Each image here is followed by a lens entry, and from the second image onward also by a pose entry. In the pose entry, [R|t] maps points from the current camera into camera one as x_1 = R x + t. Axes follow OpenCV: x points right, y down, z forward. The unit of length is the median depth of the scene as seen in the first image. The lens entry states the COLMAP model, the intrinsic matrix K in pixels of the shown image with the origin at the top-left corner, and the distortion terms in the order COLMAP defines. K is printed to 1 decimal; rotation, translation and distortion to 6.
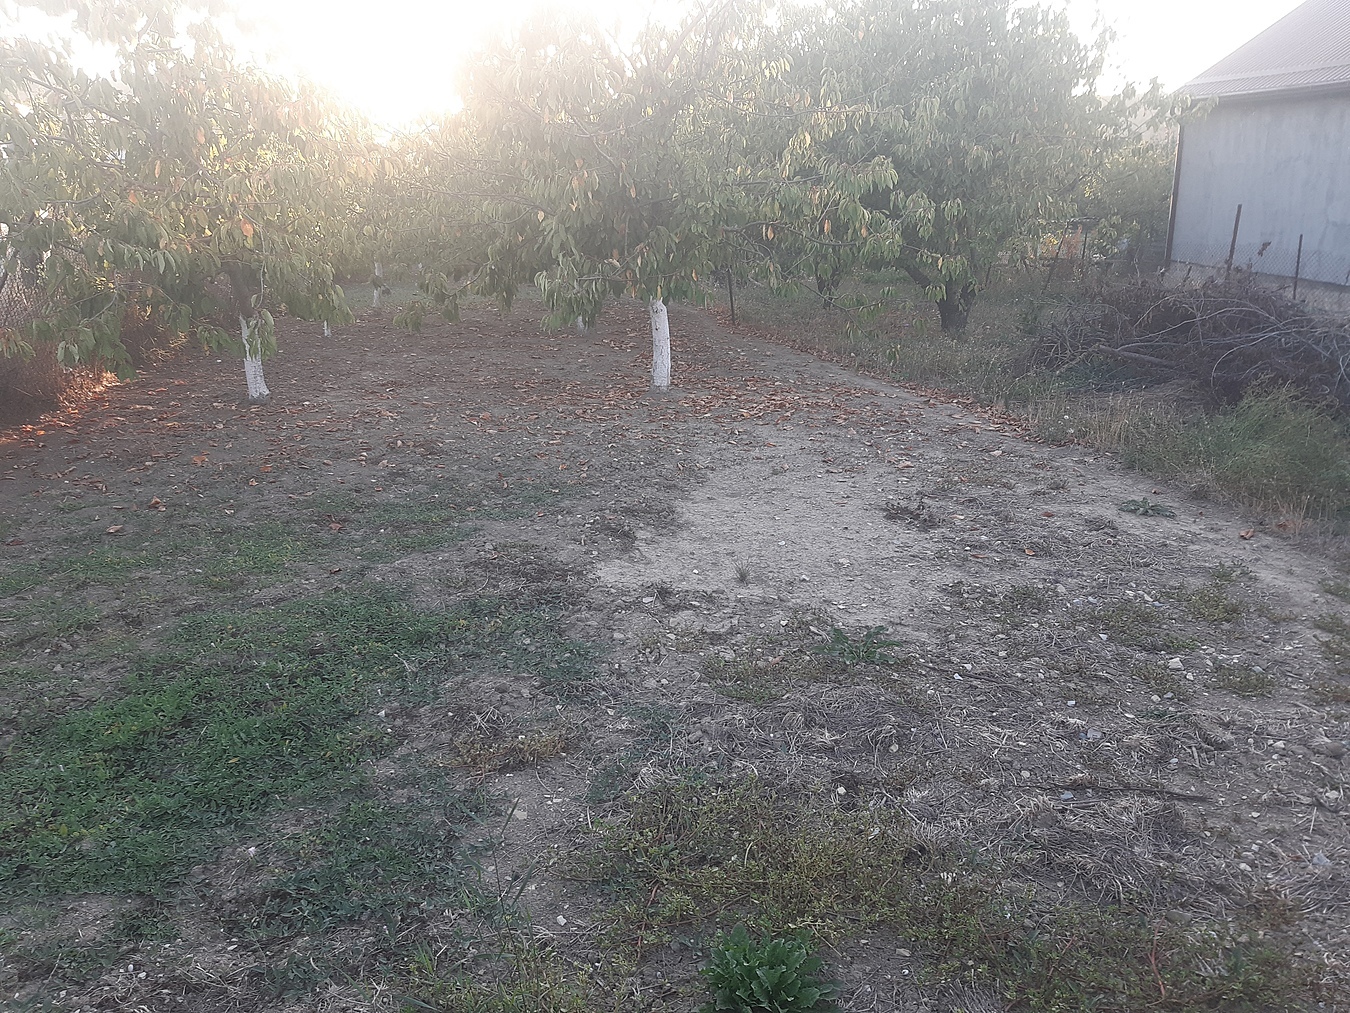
lens RADIAL K [[1047.0, 0, 668.2], [0, 1047.0, 502.1], [0, 0, 1]] dist [0.095530, -0.174434]
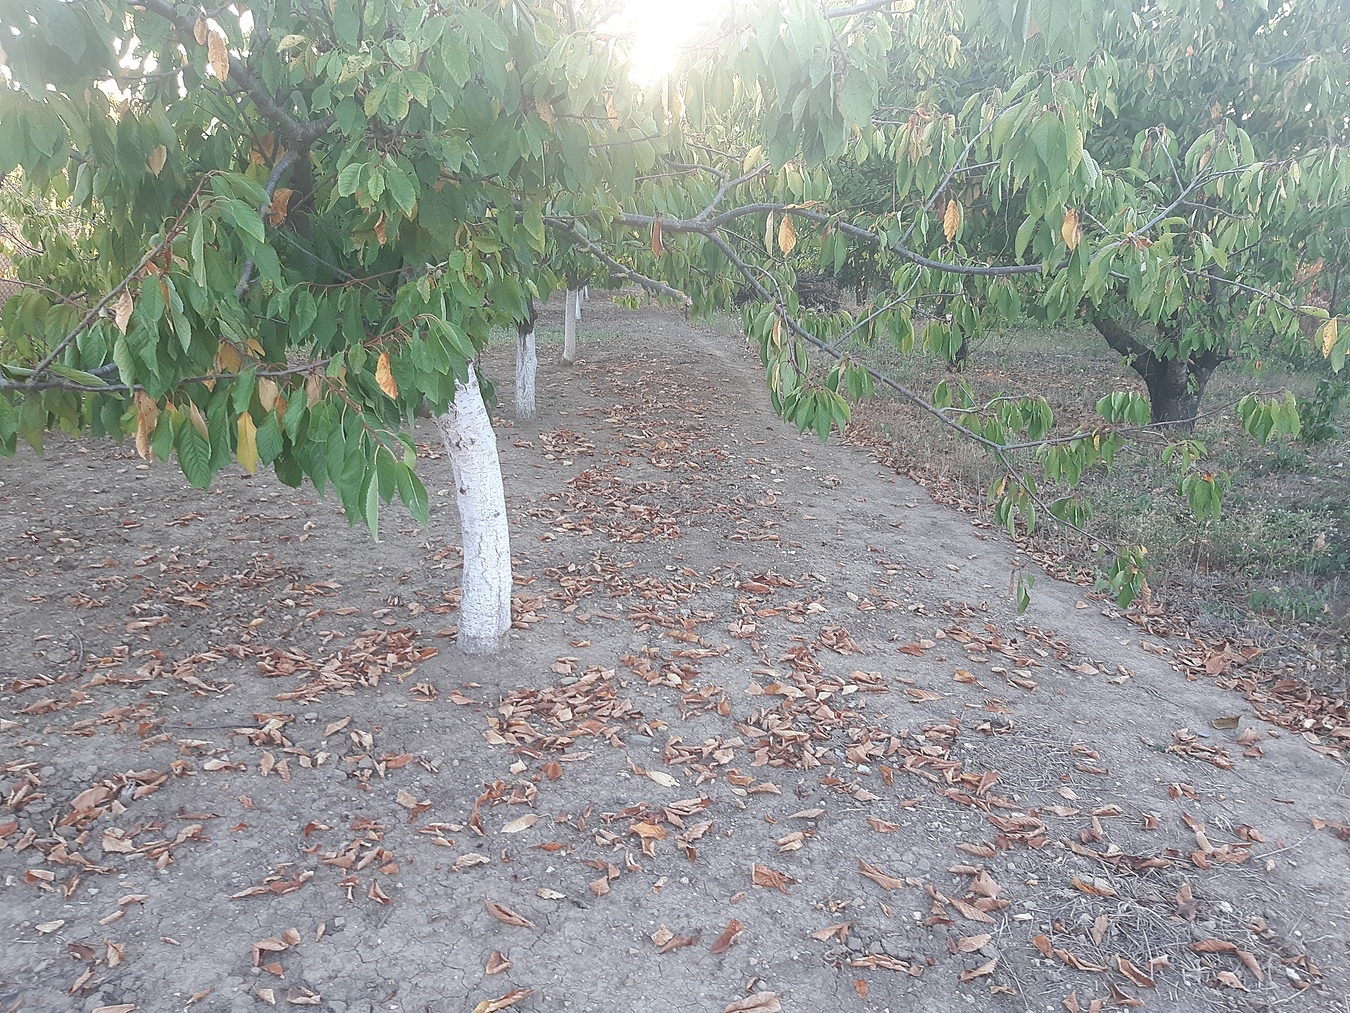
lens RADIAL K [[1047.0, 0, 668.2], [0, 1047.0, 502.1], [0, 0, 1]] dist [0.095530, -0.174434]
pose [[0.992592, 0.043925, -0.113281, 0.189318], [-0.046976, 0.998598, -0.024413, -0.290212], [0.112049, 0.029554, 0.993263, 1.207674]]
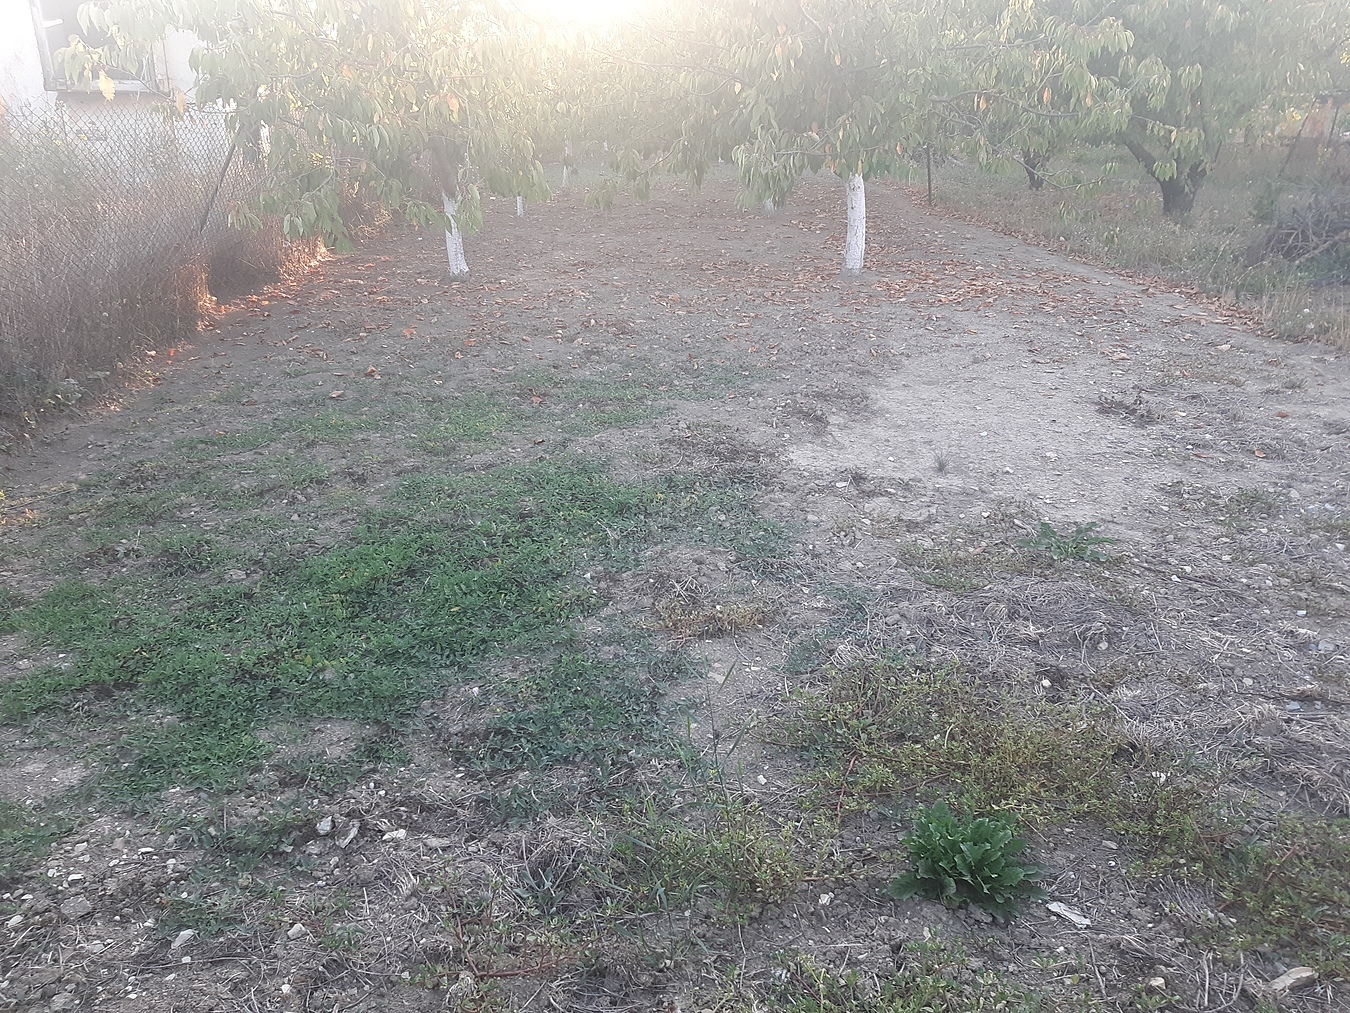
lens RADIAL K [[1047.0, 0, 668.2], [0, 1047.0, 502.1], [0, 0, 1]] dist [0.095530, -0.174434]
pose [[0.986028, 0.052083, -0.158229, -0.019787], [-0.035305, 0.993626, 0.107056, 0.008269], [0.162797, -0.099974, 0.981582, -0.000418]]
